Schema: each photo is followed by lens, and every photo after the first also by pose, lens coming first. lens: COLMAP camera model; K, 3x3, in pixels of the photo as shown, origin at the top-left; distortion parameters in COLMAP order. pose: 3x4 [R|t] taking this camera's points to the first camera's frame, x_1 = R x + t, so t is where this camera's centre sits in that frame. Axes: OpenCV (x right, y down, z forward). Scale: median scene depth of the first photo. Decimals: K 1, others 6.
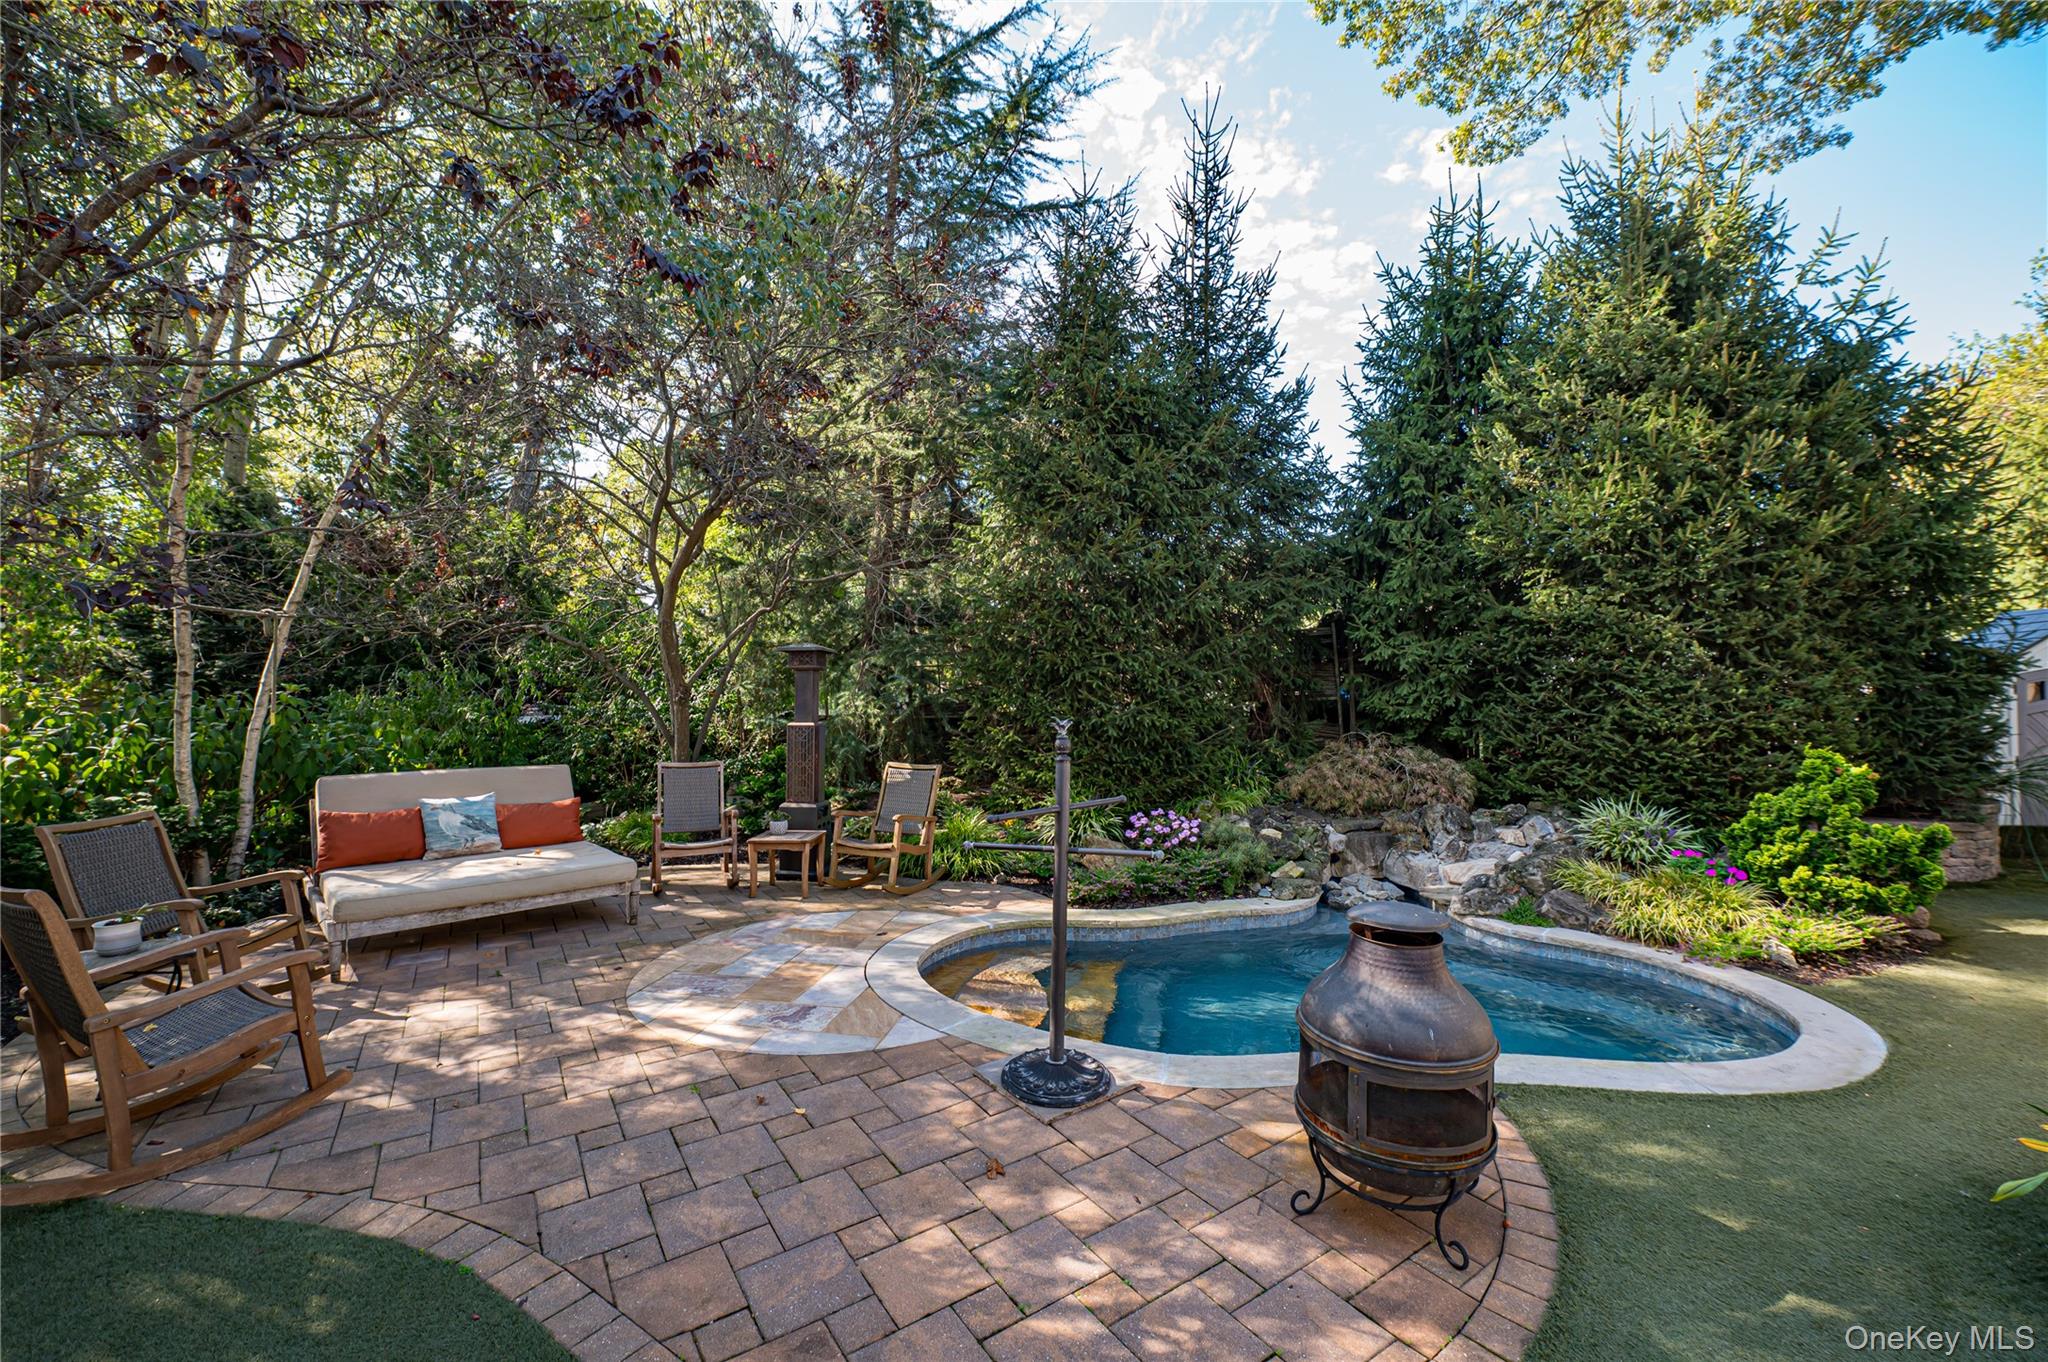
lens RADIAL K [[809.7, 0, 1024.0], [0, 809.7, 681.0], [0, 0, 1]] dist [-0.017498, -0.000162]
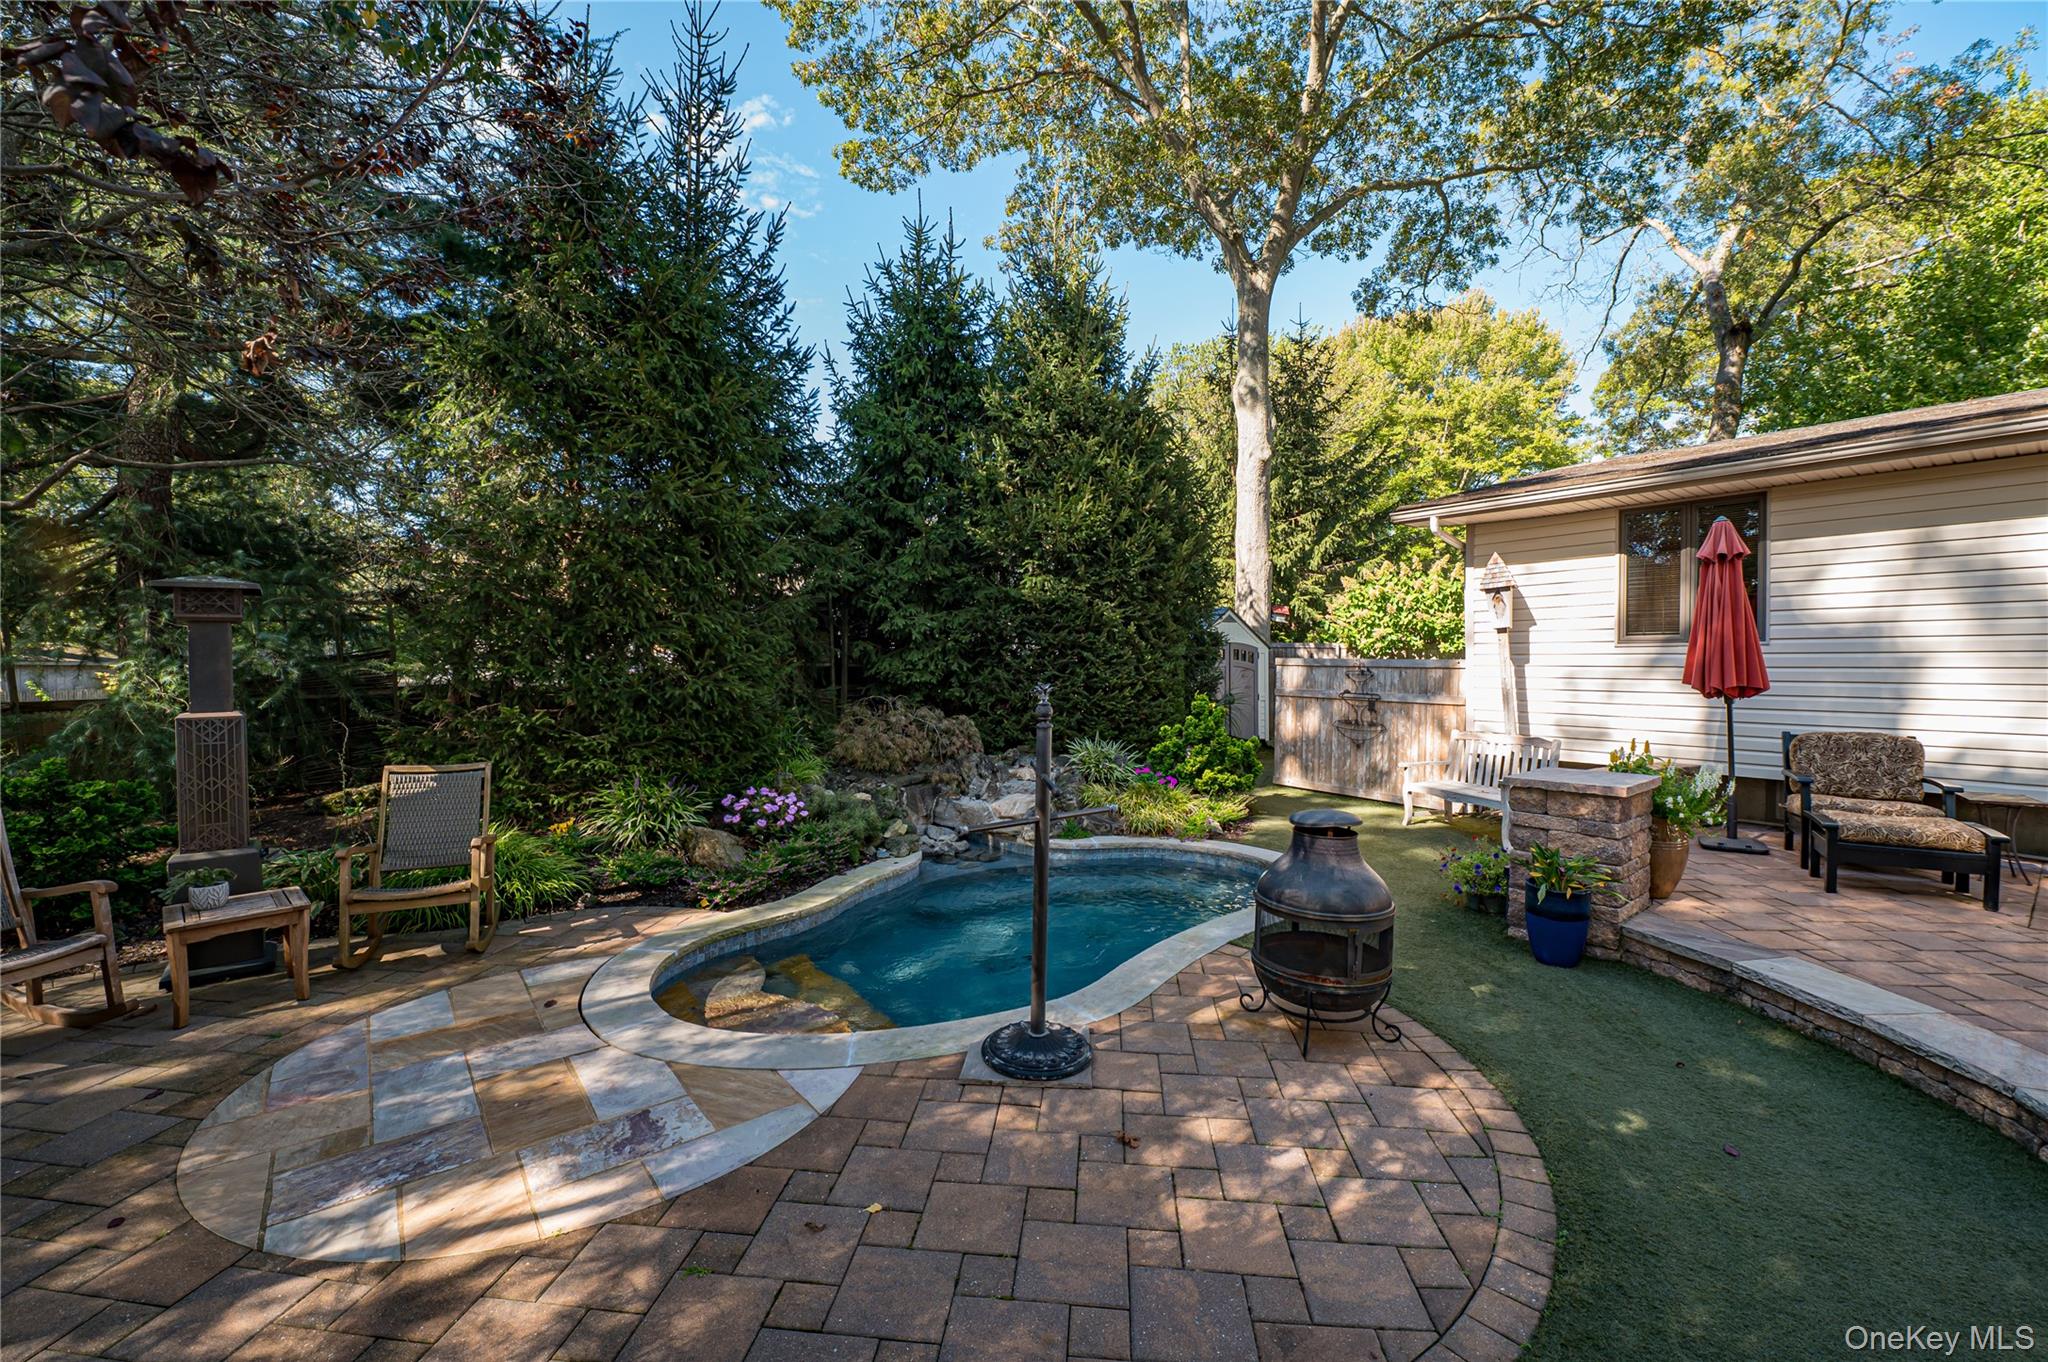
lens RADIAL K [[811.4, 0, 1032.2], [0, 811.4, 679.9], [0, 0, 1]] dist [-0.019778, -0.000353]
pose [[0.645809, -0.022765, 0.763159, -0.373234], [-0.006712, 0.999347, 0.035491, 0.003021], [-0.763469, -0.028043, 0.645235, 0.202909]]
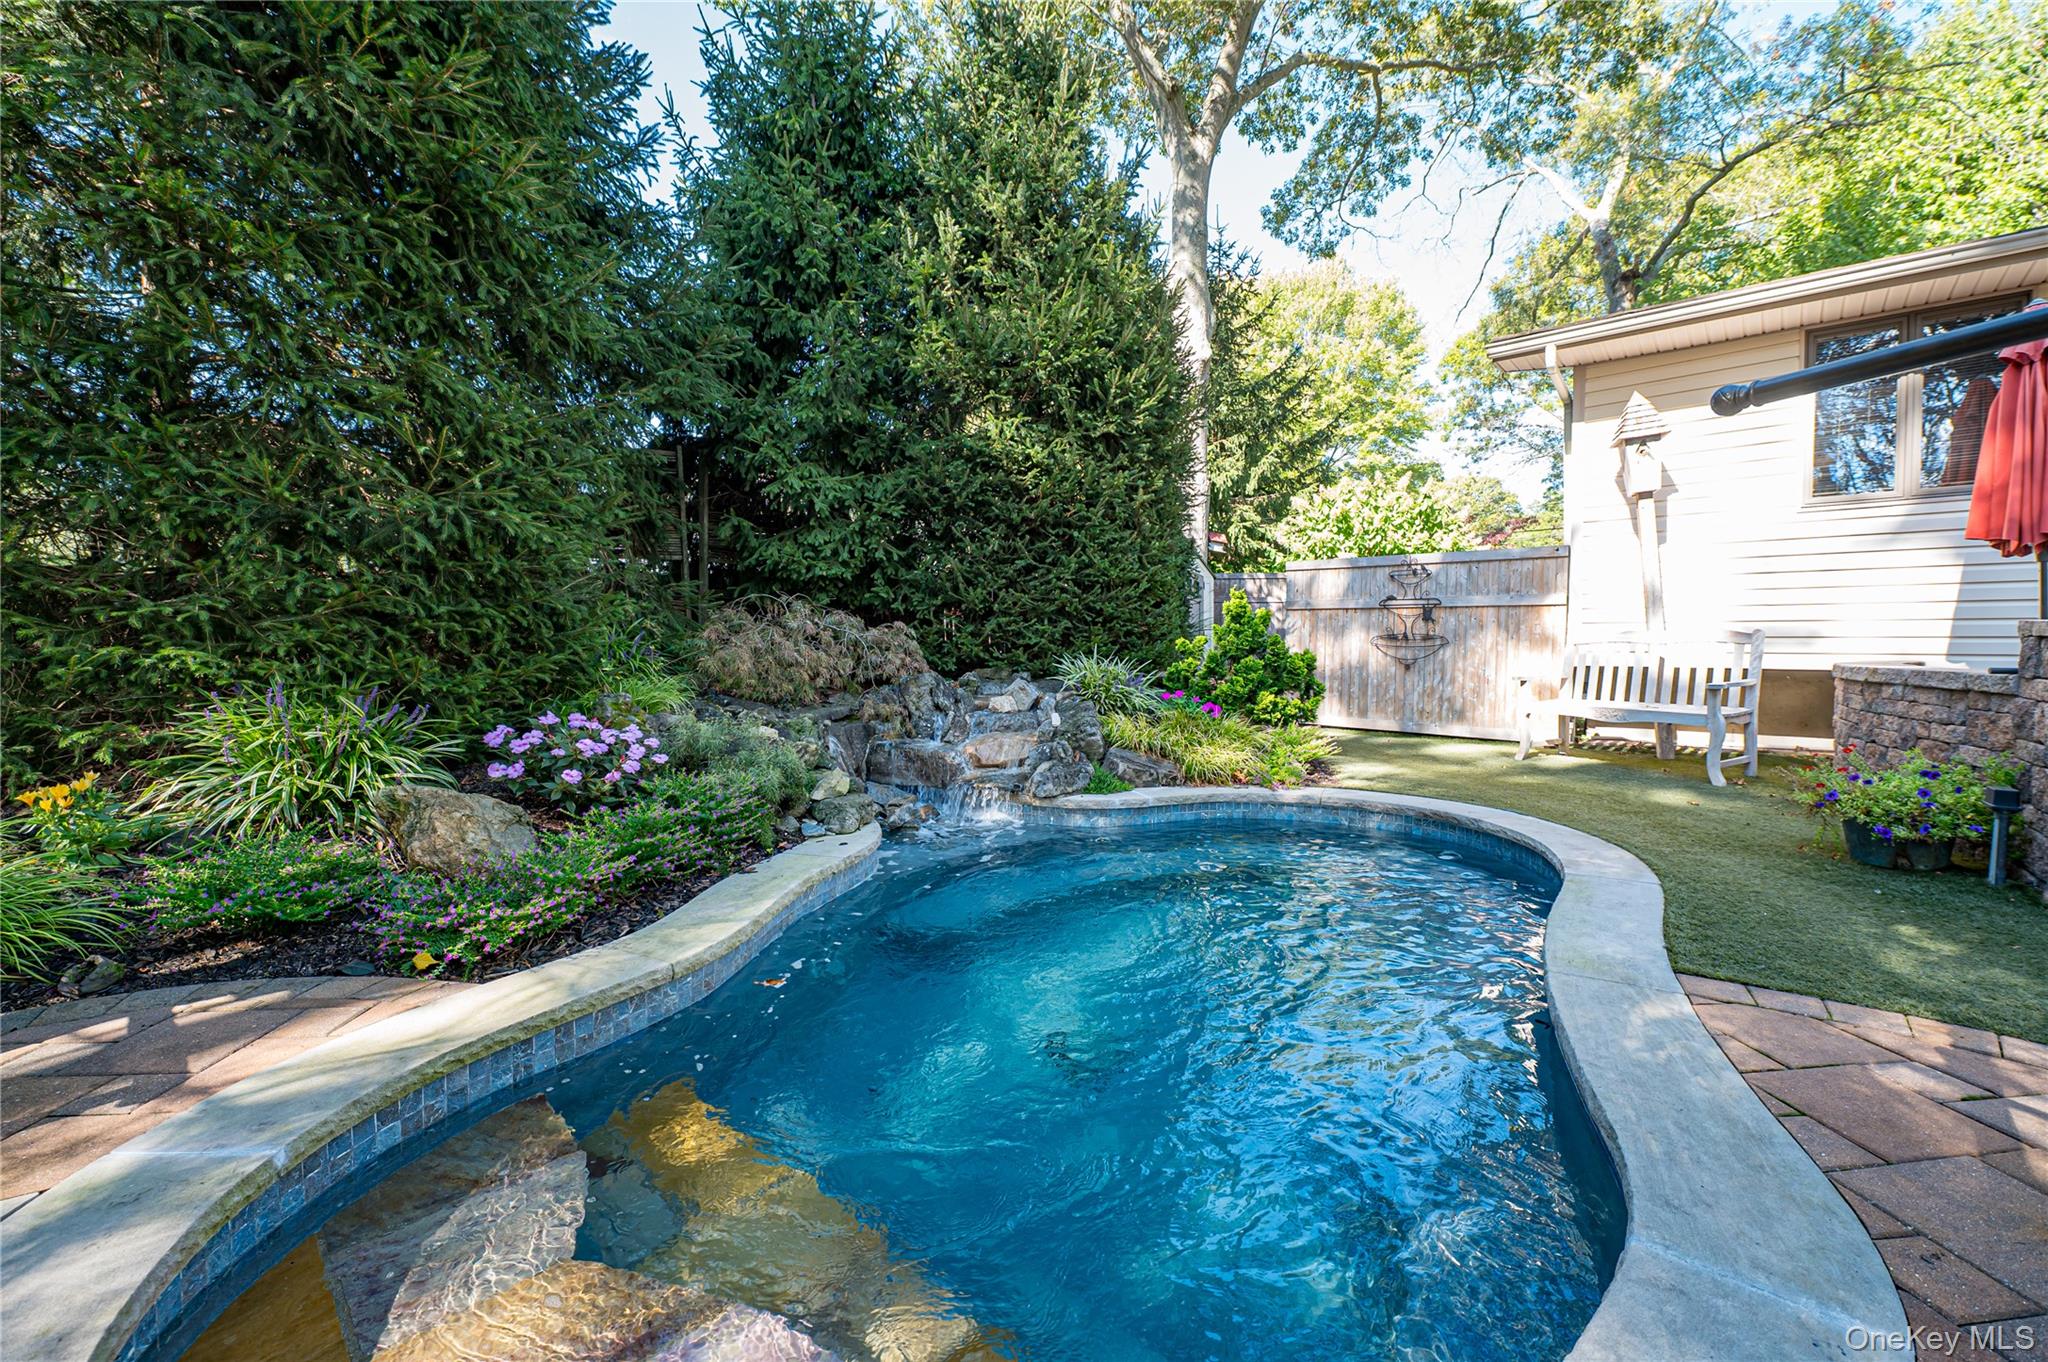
lens RADIAL K [[811.4, 0, 1032.2], [0, 811.4, 679.9], [0, 0, 1]] dist [-0.019778, -0.000353]
pose [[0.487153, -0.050301, 0.871867, -0.118575], [-0.005107, 0.998159, 0.060440, 0.127374], [-0.873301, -0.033896, 0.486000, 0.616369]]
